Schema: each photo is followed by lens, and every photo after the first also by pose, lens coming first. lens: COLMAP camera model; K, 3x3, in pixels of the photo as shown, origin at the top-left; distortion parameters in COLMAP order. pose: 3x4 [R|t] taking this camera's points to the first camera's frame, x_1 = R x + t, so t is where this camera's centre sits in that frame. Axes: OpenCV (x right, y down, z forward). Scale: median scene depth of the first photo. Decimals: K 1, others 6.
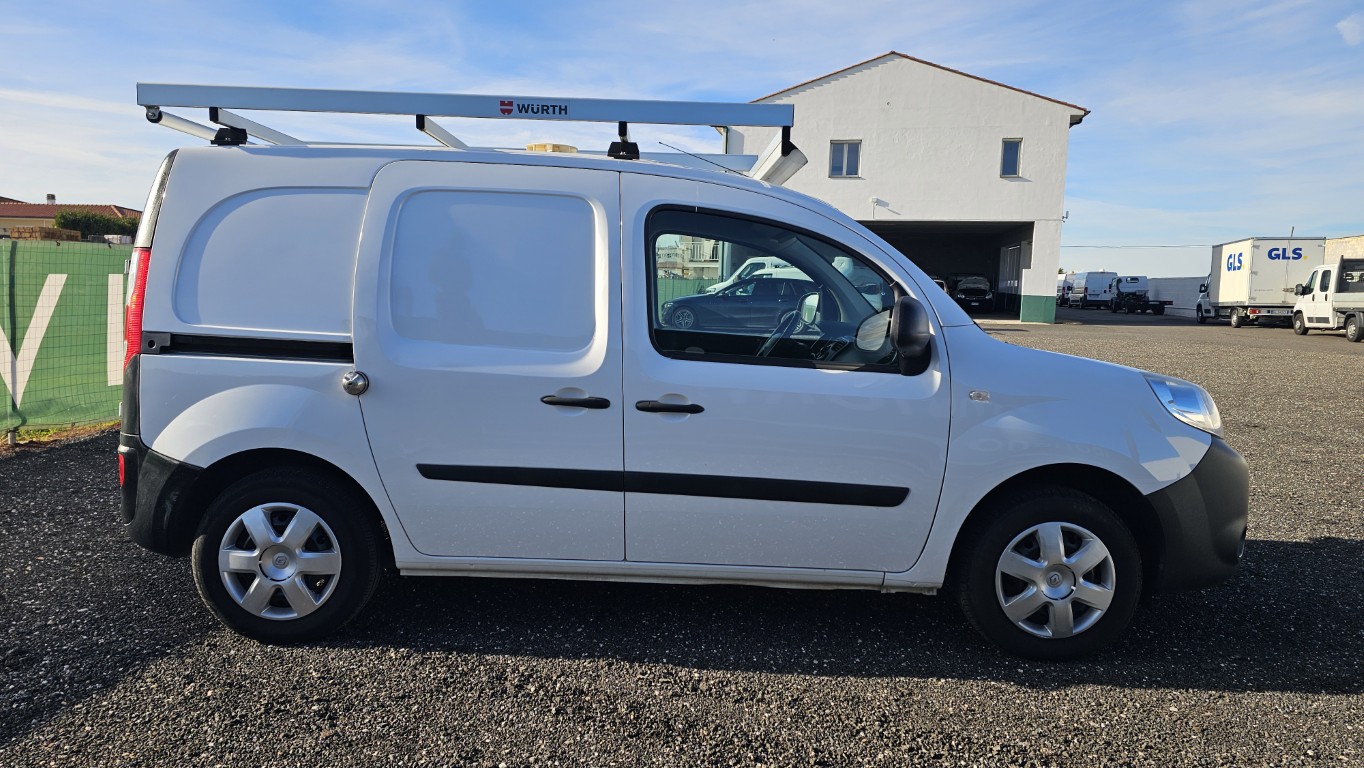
lens RADIAL K [[1108.8, 0, 686.2], [0, 1108.8, 377.9], [0, 0, 1]] dist [0.113775, -0.130695]
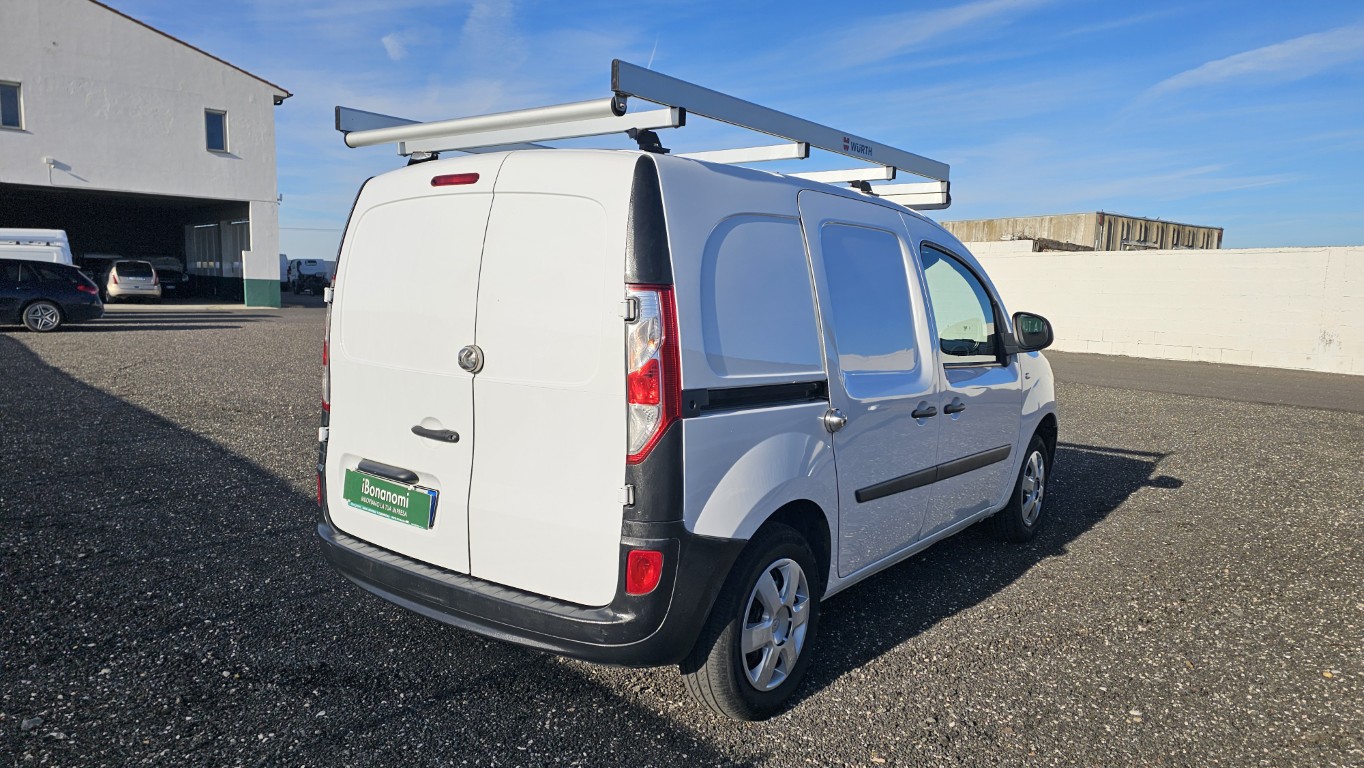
lens RADIAL K [[1130.2, 0, 679.8], [0, 1130.2, 406.2], [0, 0, 1]] dist [0.116274, -0.158702]
pose [[0.463895, -0.111198, 0.878884, -0.403952], [0.059478, 0.993762, 0.094339, -0.035954], [-0.883891, 0.008511, 0.467615, 0.214684]]
